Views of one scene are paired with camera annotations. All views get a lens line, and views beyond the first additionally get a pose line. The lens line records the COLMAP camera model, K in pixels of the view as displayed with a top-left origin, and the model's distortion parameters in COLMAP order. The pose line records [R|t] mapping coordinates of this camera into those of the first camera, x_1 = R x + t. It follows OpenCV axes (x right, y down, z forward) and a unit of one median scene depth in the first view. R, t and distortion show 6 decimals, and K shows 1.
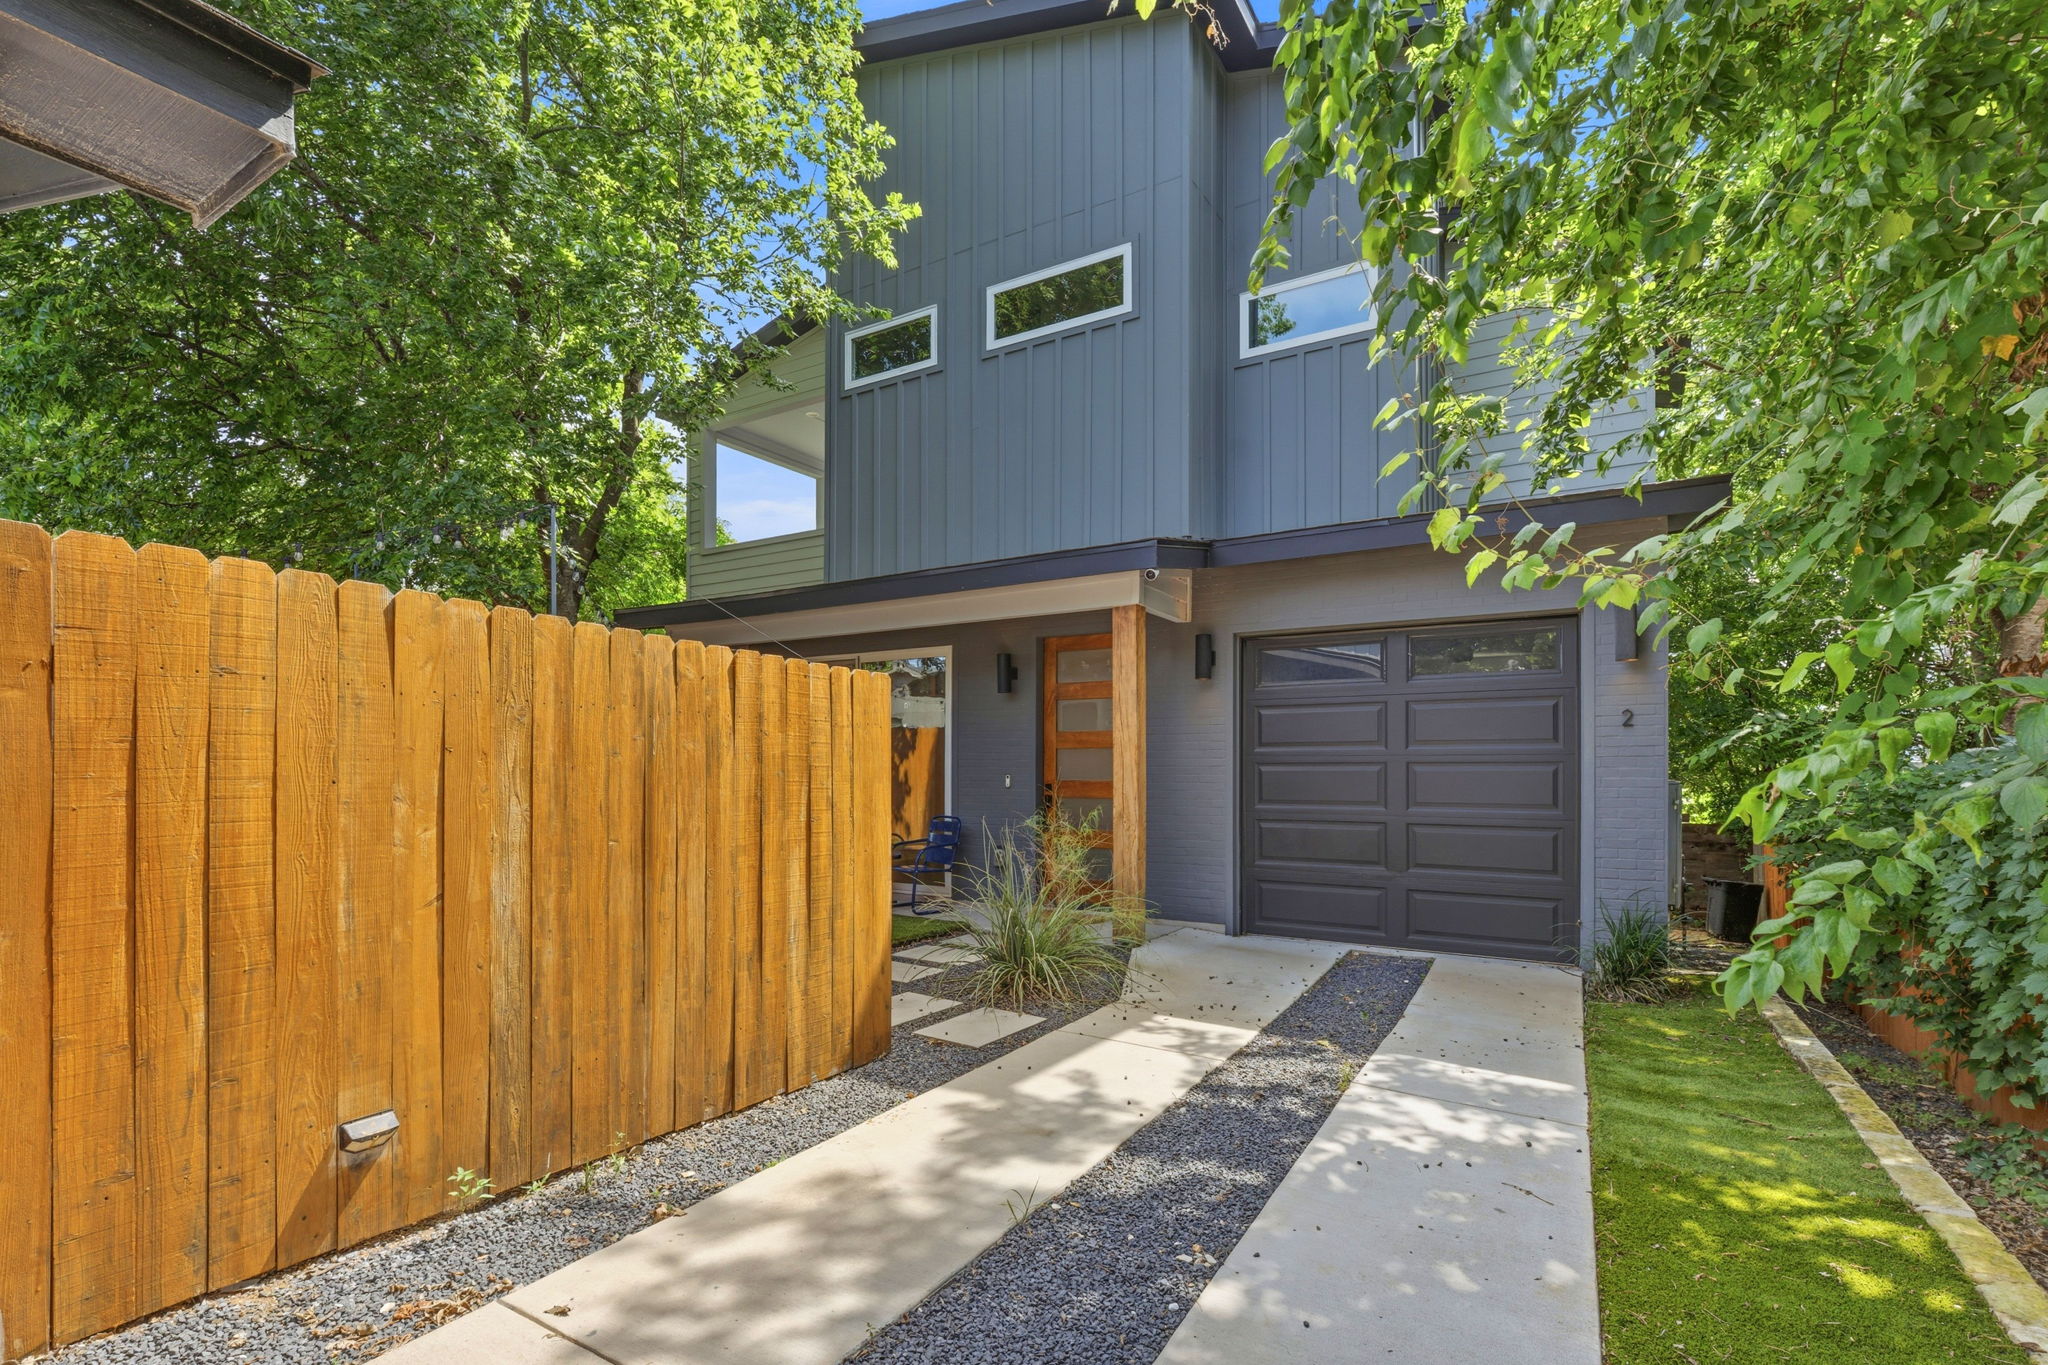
lens RADIAL K [[918.8, 0, 1022.1], [0, 918.8, 679.9], [0, 0, 1]] dist [-0.005190, 0.000405]
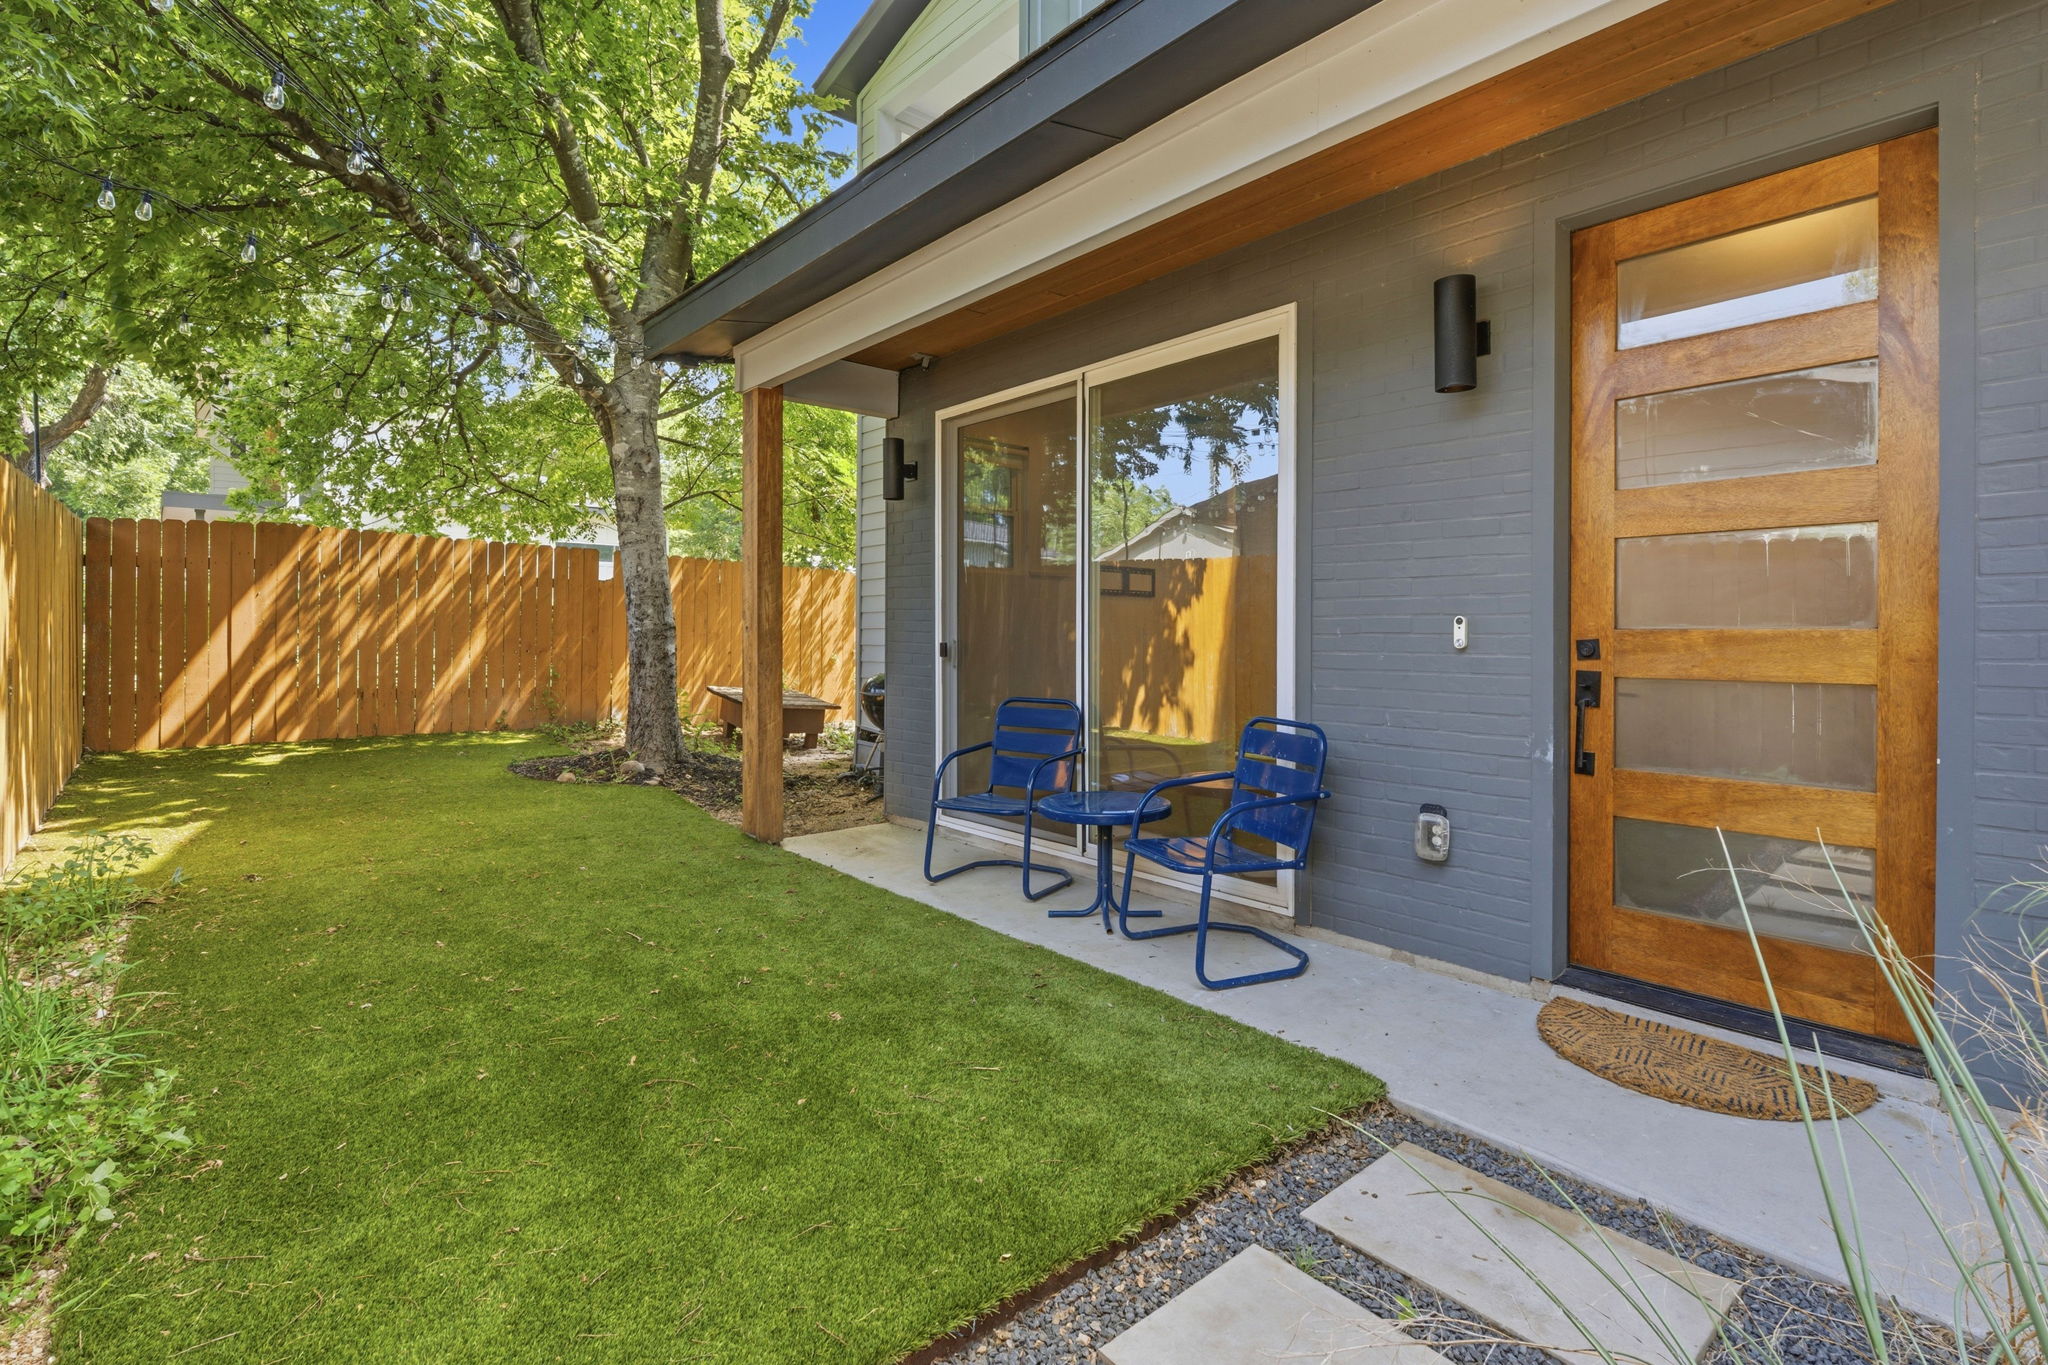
lens RADIAL K [[918.8, 0, 1022.1], [0, 918.8, 679.9], [0, 0, 1]] dist [-0.005190, 0.000405]
pose [[0.953304, 0.022683, -0.301158, -0.069681], [0.019303, 0.990561, 0.135709, 0.074710], [0.301393, -0.135185, 0.943868, 0.590436]]
